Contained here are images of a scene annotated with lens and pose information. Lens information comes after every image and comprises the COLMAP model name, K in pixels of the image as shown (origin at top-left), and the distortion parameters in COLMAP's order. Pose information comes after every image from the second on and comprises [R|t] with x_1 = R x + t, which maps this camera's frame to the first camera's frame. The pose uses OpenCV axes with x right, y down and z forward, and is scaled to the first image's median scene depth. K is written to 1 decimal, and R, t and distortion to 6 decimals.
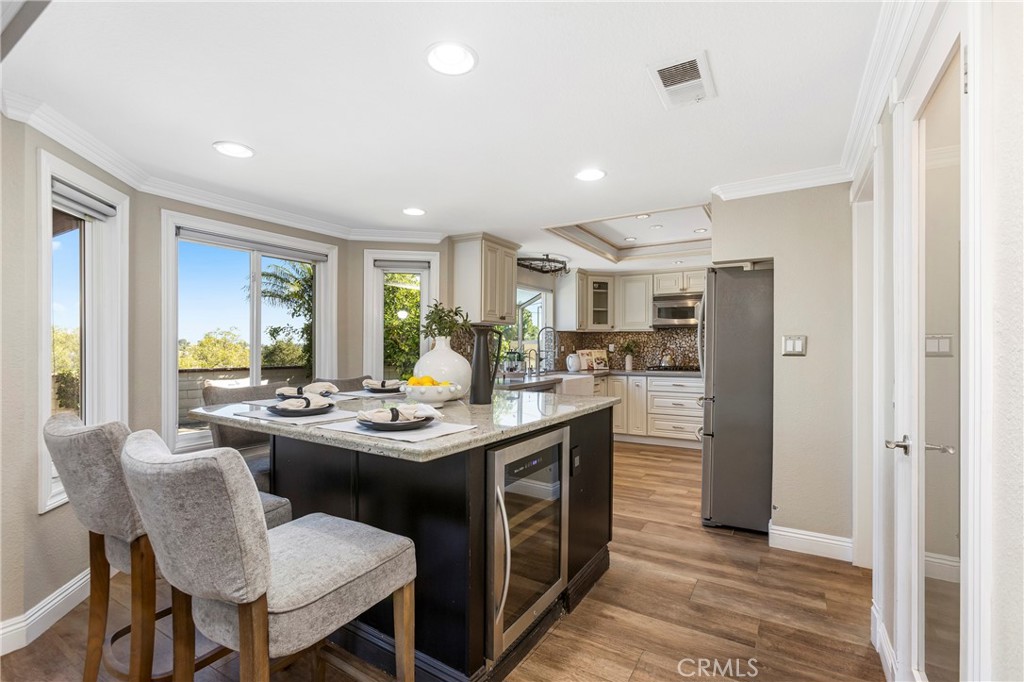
lens RADIAL K [[462.4, 0, 514.9], [0, 462.4, 347.8], [0, 0, 1]] dist [-0.024697, 0.001928]
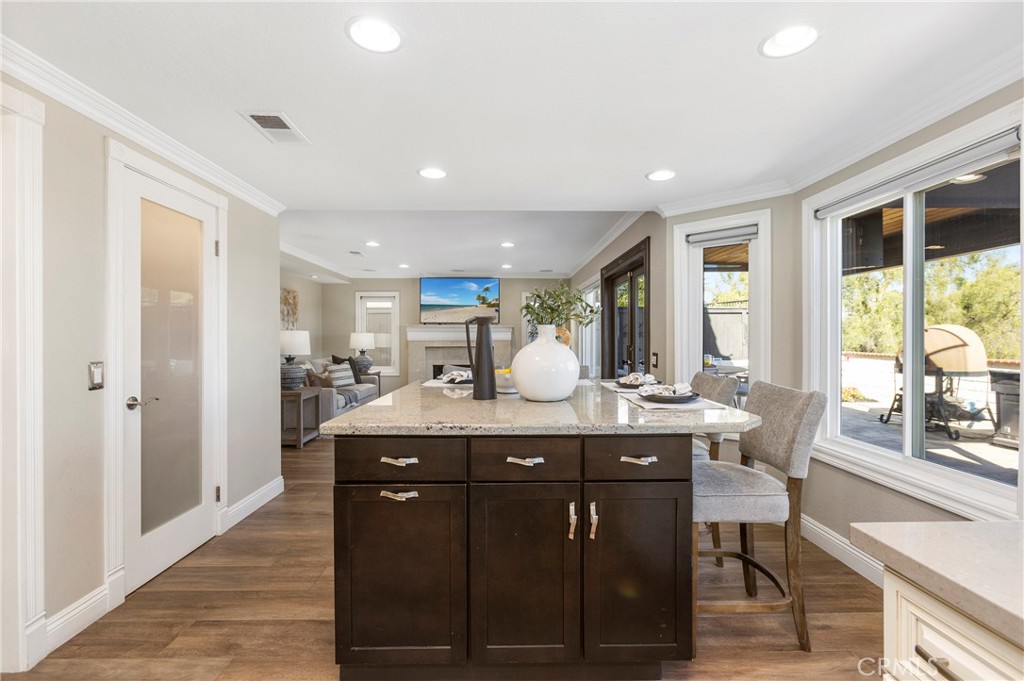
lens RADIAL K [[462.4, 0, 512.1], [0, 462.4, 339.6], [0, 0, 1]] dist [-0.024697, 0.001928]
pose [[-0.850283, 0.001219, -0.526324, 0.225533], [-0.001067, 0.999991, 0.004040, 0.001319], [0.526324, 0.003997, -0.850275, 1.123612]]
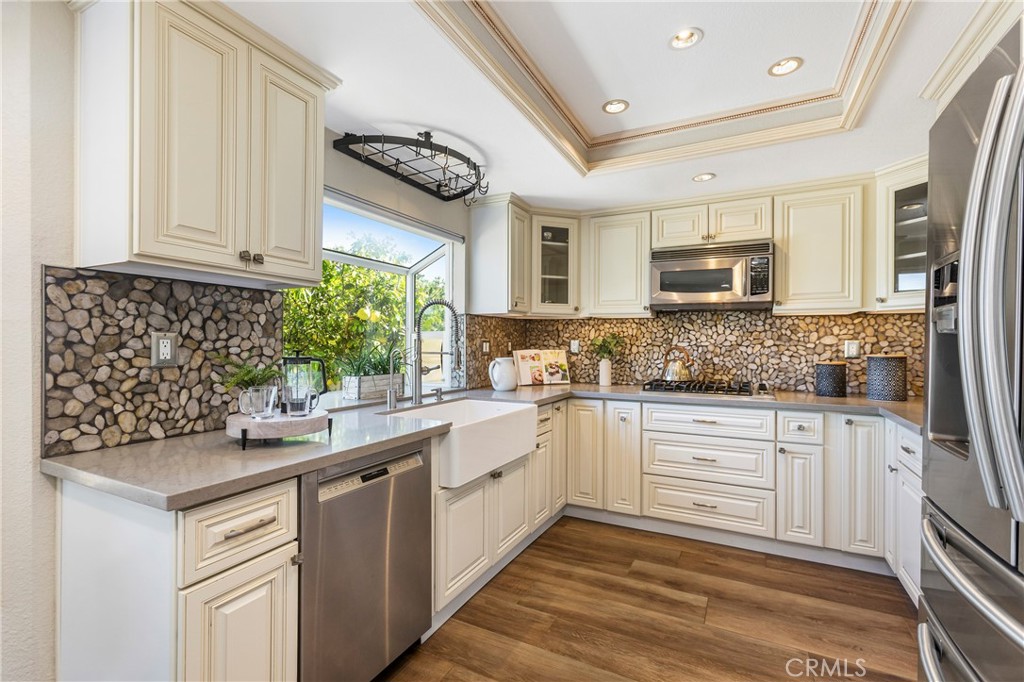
lens RADIAL K [[452.6, 0, 517.7], [0, 452.6, 339.1], [0, 0, 1]] dist [0.000578, 0.001597]
pose [[0.997255, 0.005695, 0.073830, 0.103969], [-0.004790, 0.999911, -0.012424, -0.001857], [-0.073894, 0.012036, 0.997193, 0.476554]]
